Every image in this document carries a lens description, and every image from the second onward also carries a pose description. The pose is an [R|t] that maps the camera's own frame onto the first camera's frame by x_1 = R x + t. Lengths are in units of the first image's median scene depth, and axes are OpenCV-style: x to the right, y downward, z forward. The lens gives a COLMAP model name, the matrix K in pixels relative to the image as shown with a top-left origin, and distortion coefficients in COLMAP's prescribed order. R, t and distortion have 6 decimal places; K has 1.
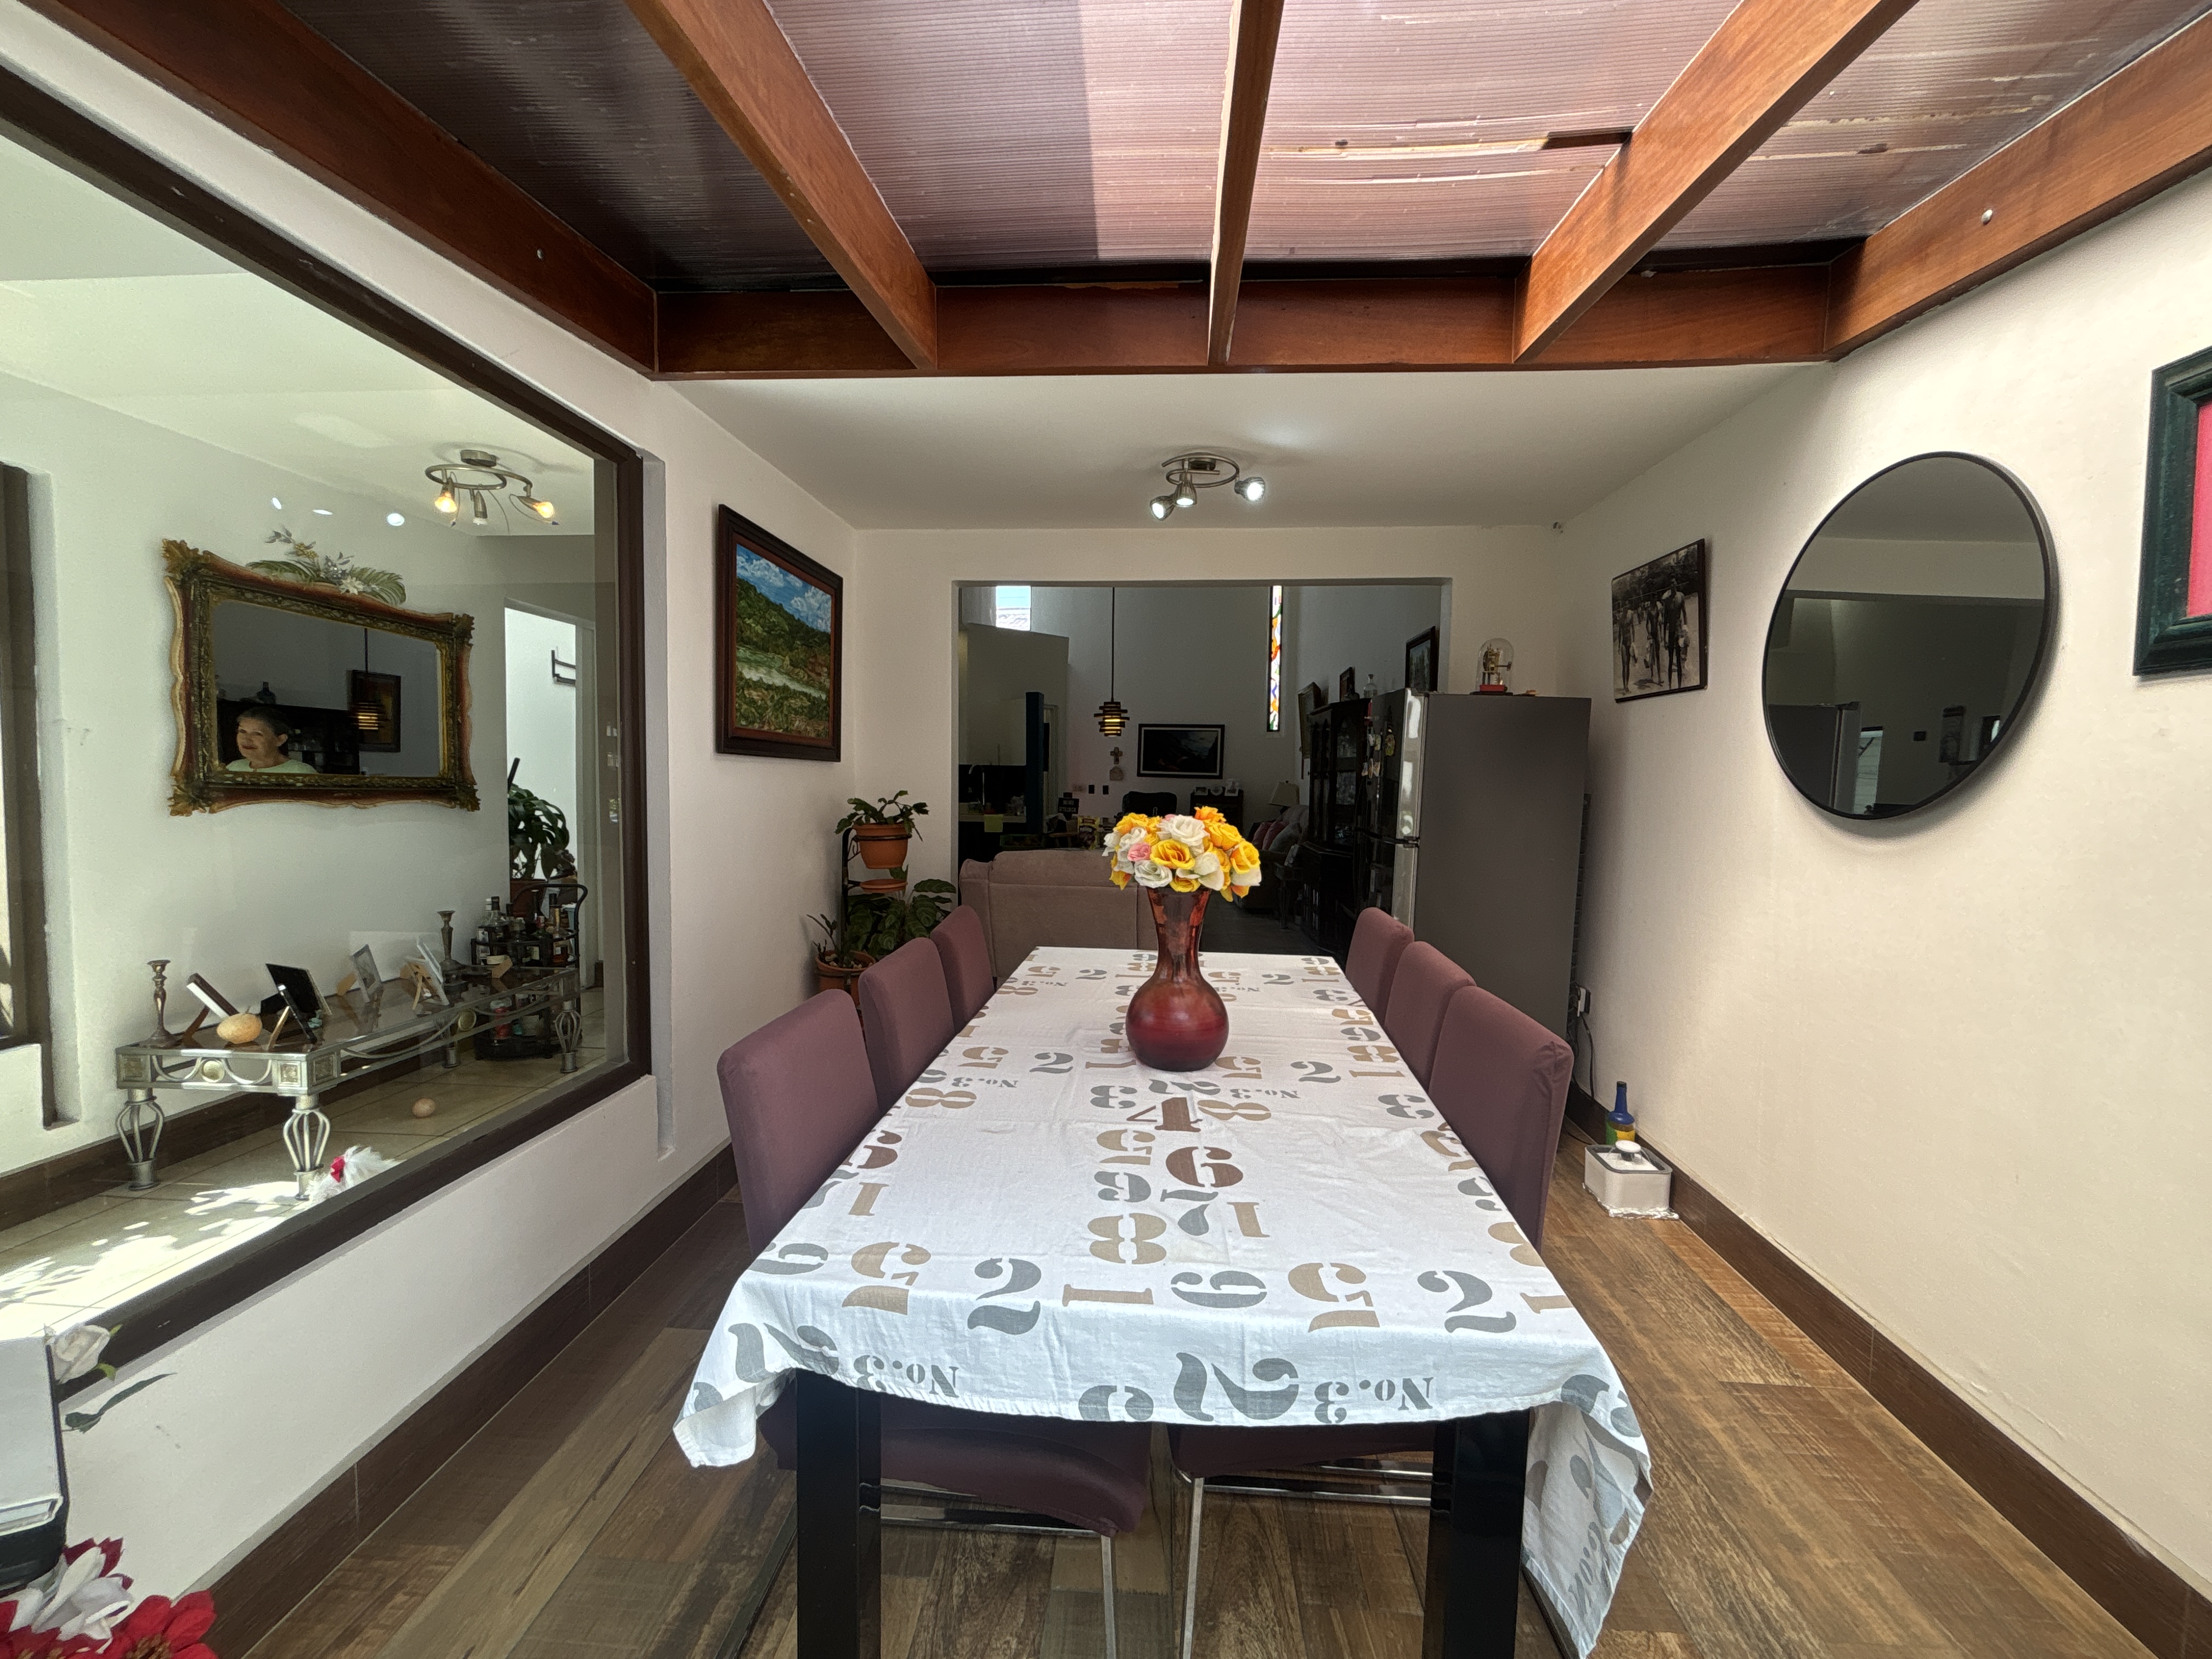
lens RADIAL K [[893.0, 0, 1097.8], [0, 893.0, 831.7], [0, 0, 1]] dist [-0.003969, -0.001059]
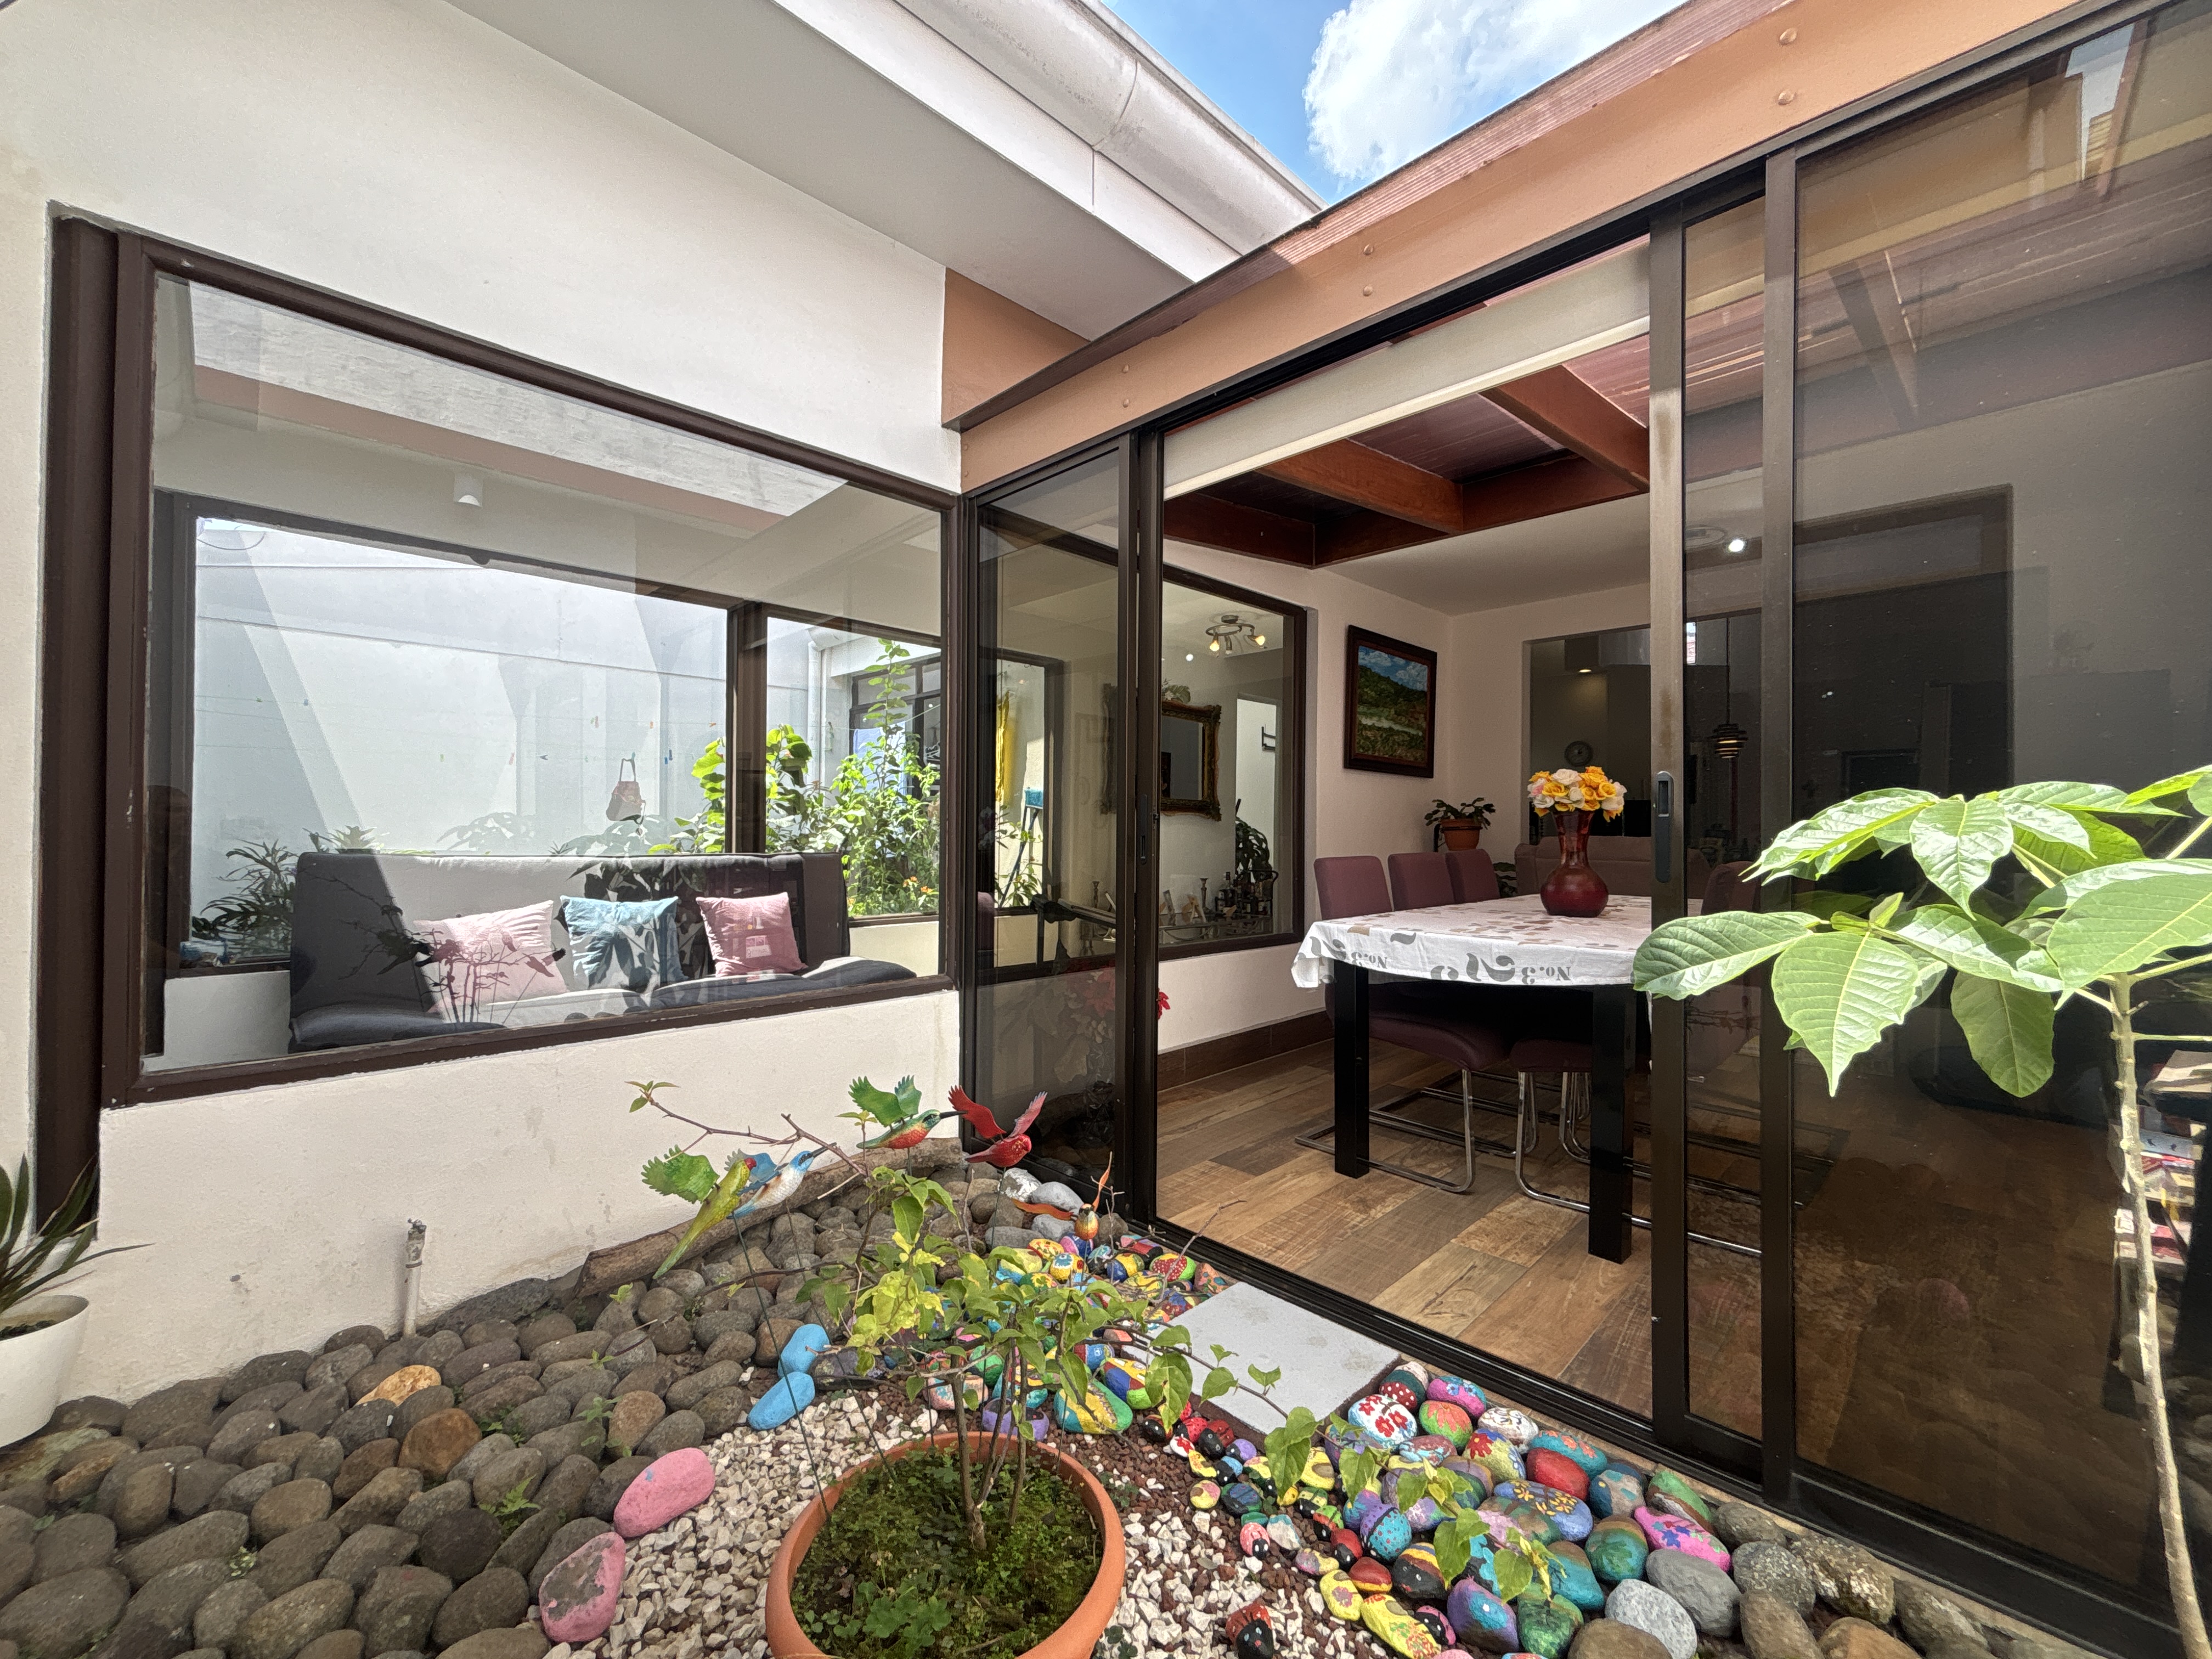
lens RADIAL K [[893.0, 0, 1106.4], [0, 893.0, 828.4], [0, 0, 1]] dist [-0.003969, -0.001059]
pose [[0.752933, -0.014035, -0.657947, 0.504498], [-0.035674, 0.997432, -0.062100, 0.213706], [0.657130, 0.070229, 0.750499, -0.820531]]
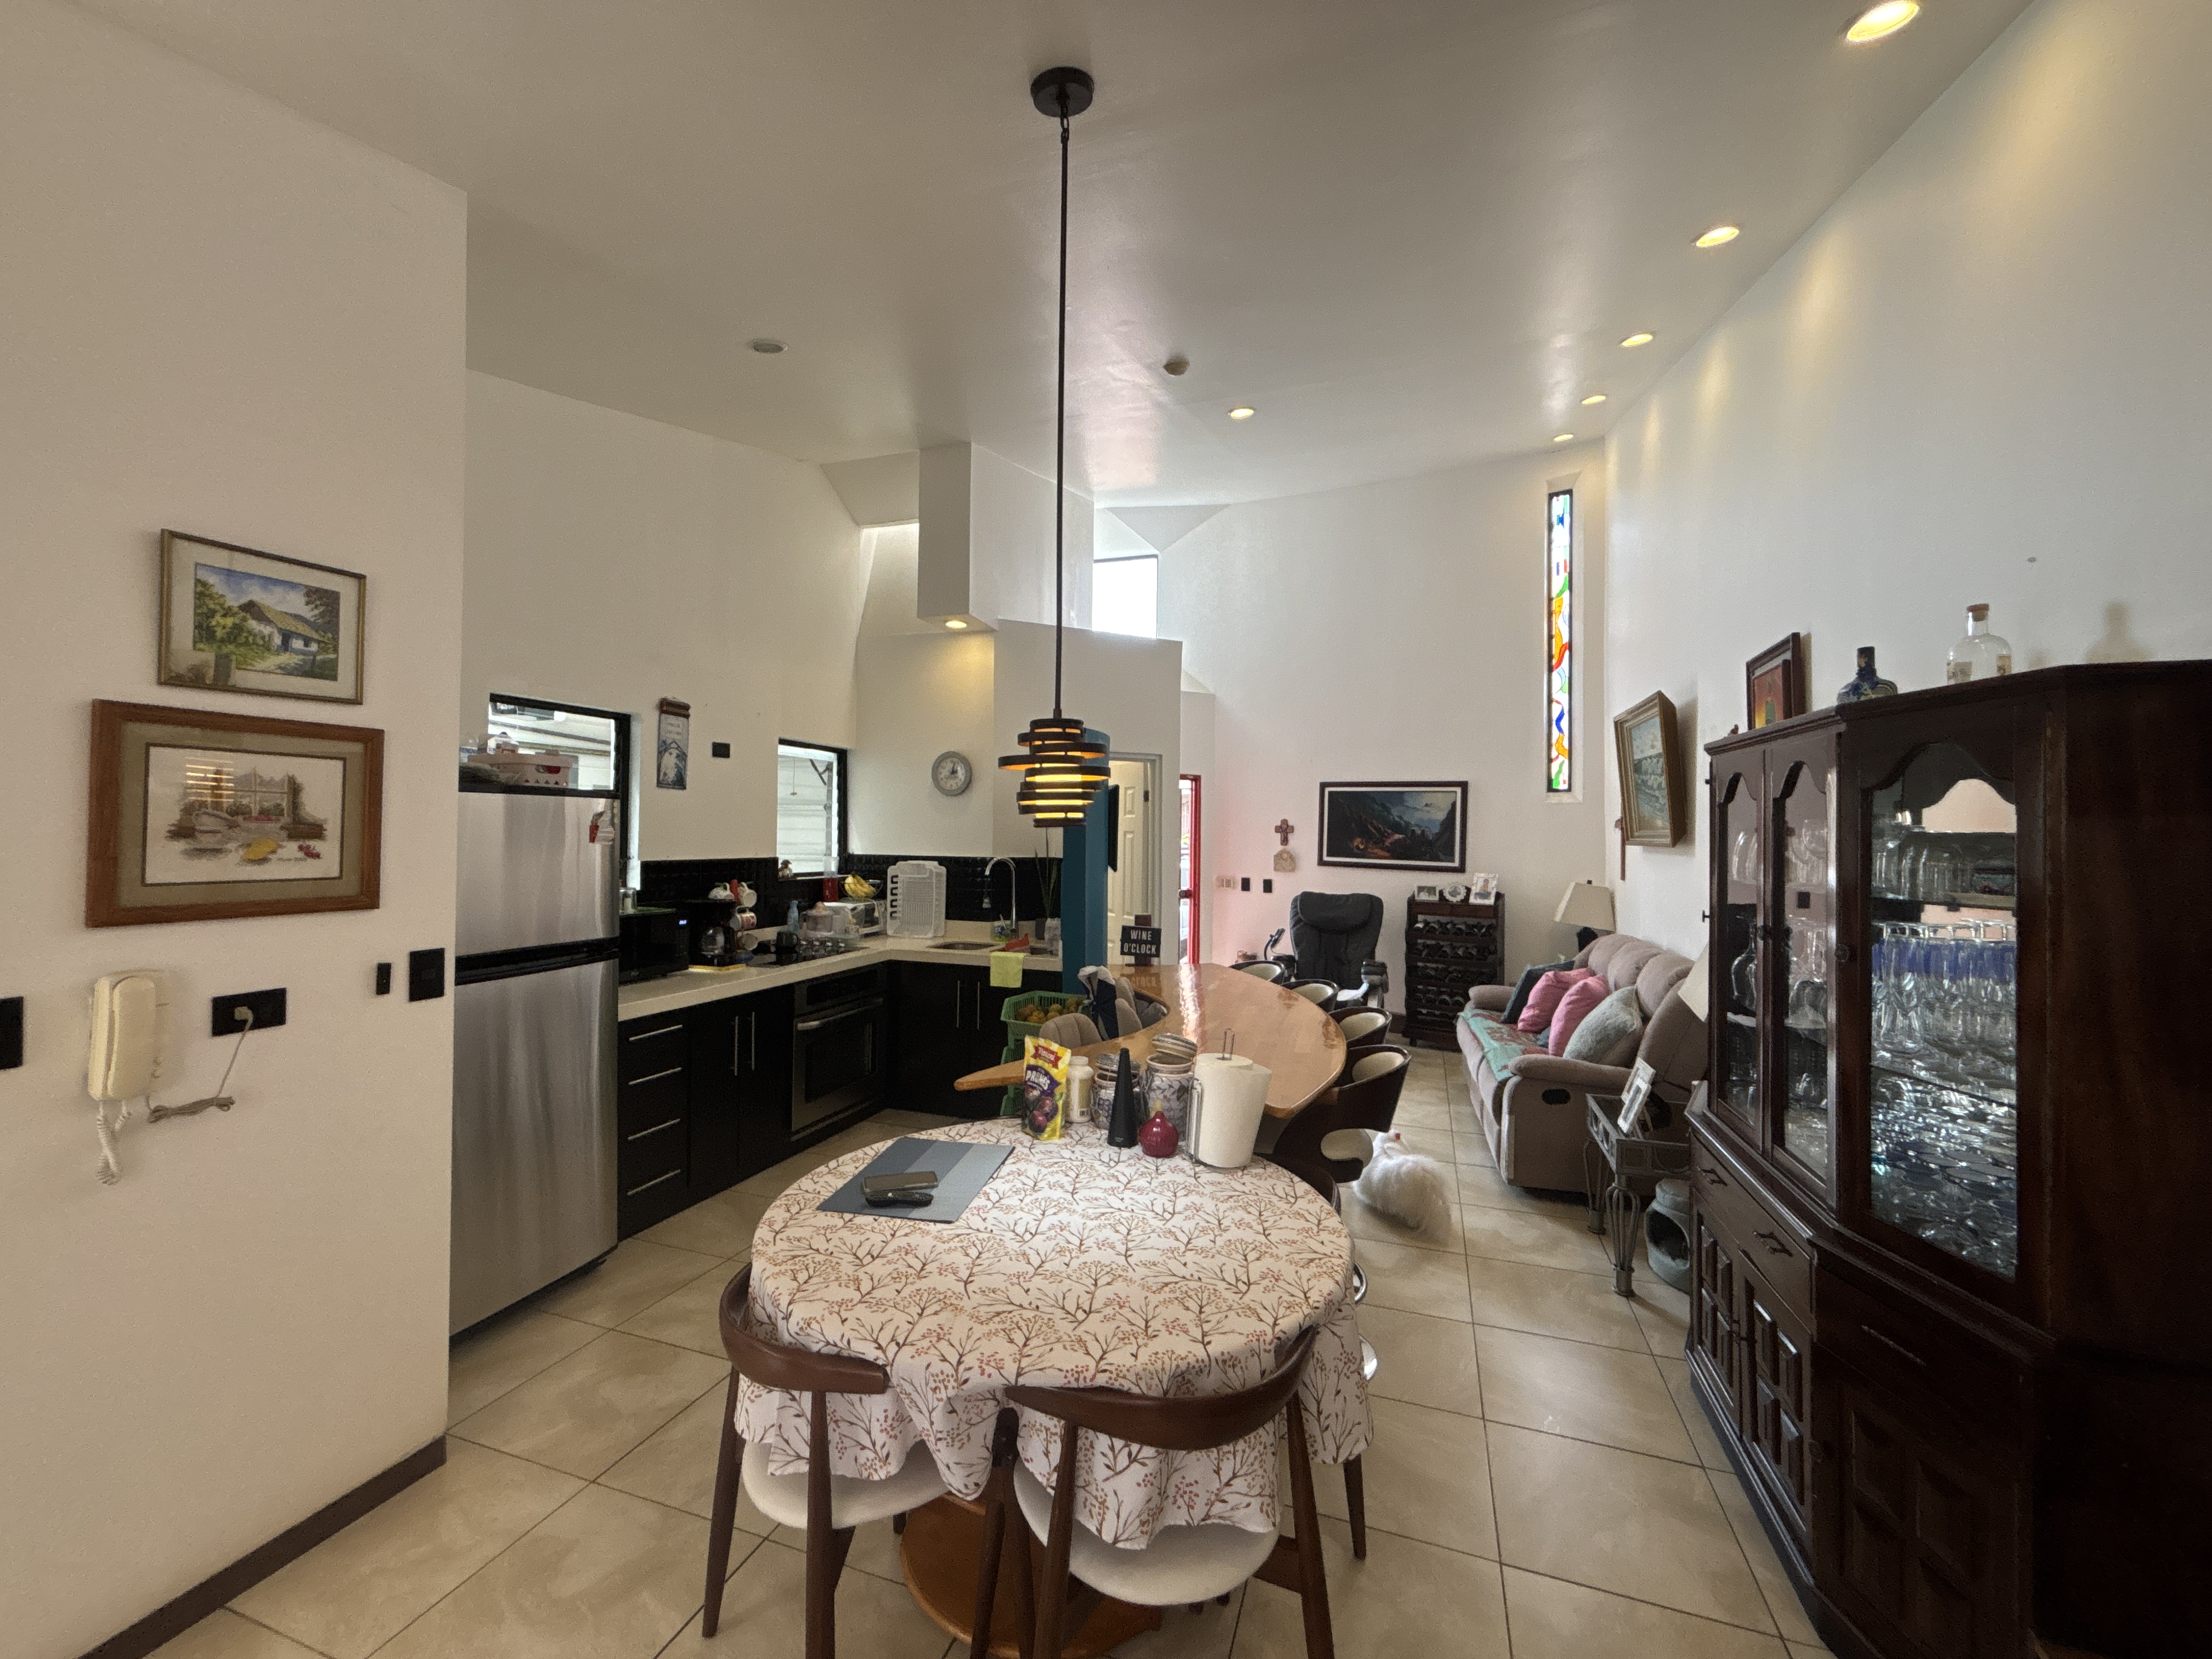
lens RADIAL K [[893.0, 0, 1097.2], [0, 893.0, 816.5], [0, 0, 1]] dist [-0.003969, -0.001059]
pose [[0.965556, -0.003630, -0.260170, 0.060061], [-0.017629, 0.996693, -0.079329, -0.046285], [0.259597, 0.081183, 0.962299, 0.376414]]
